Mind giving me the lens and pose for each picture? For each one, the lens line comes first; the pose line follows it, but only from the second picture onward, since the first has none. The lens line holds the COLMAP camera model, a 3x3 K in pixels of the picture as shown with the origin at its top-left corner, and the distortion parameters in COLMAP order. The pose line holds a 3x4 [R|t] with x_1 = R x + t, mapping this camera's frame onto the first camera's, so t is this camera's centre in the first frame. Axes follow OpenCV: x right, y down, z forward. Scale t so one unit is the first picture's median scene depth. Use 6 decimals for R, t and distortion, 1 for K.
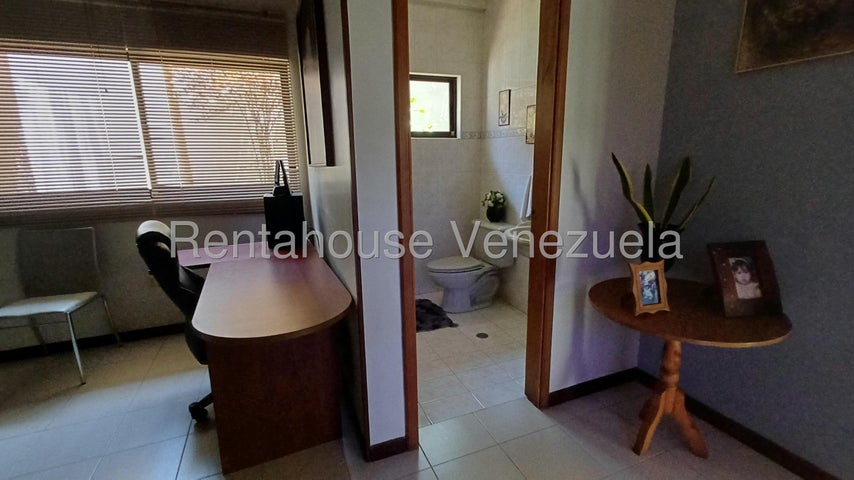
lens RADIAL K [[388.3, 0, 426.1], [0, 388.3, 238.0], [0, 0, 1]] dist [0.008288, 0.000377]
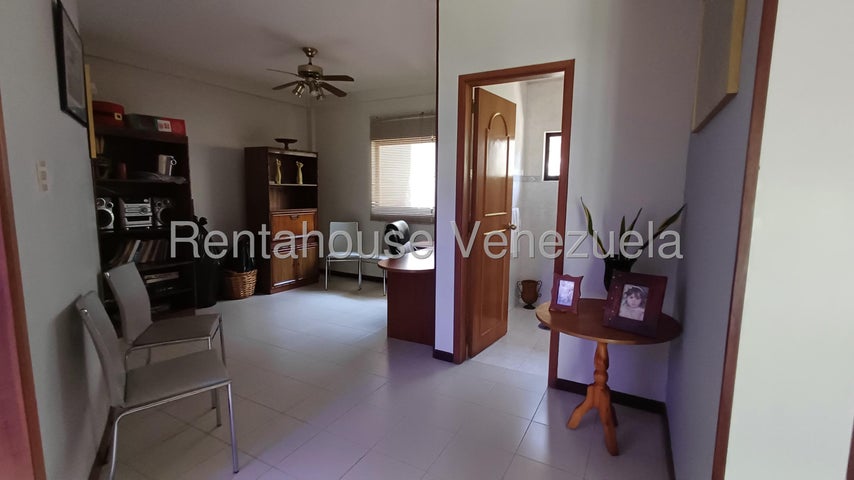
lens RADIAL K [[388.3, 0, 426.1], [0, 388.3, 238.0], [0, 0, 1]] dist [0.008288, 0.000377]
pose [[0.620789, 0.119051, -0.774885, 1.195505], [-0.184127, 0.982896, 0.003498, 0.017332], [0.762048, 0.140506, 0.632092, -0.273573]]
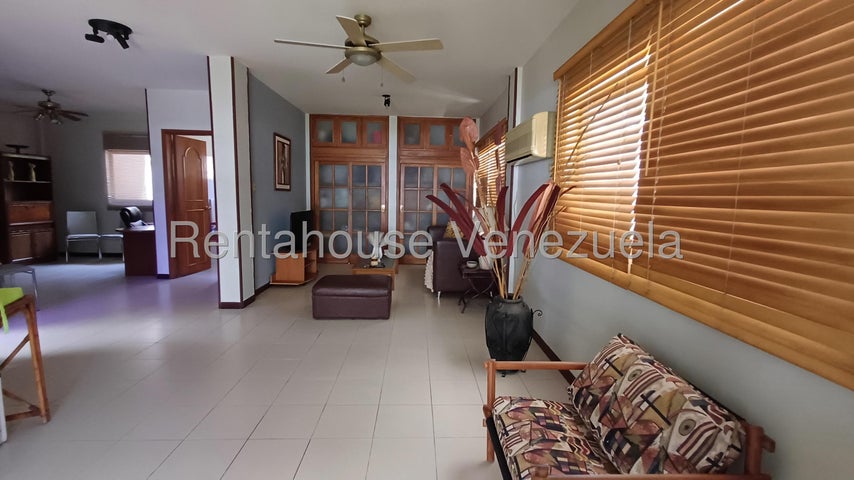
lens RADIAL K [[388.3, 0, 426.1], [0, 388.3, 238.0], [0, 0, 1]] dist [0.008288, 0.000377]
pose [[0.936541, 0.073495, -0.342767, 3.176019], [-0.108200, 0.990639, -0.083225, 0.254903], [0.333442, 0.115031, 0.935727, -1.429417]]
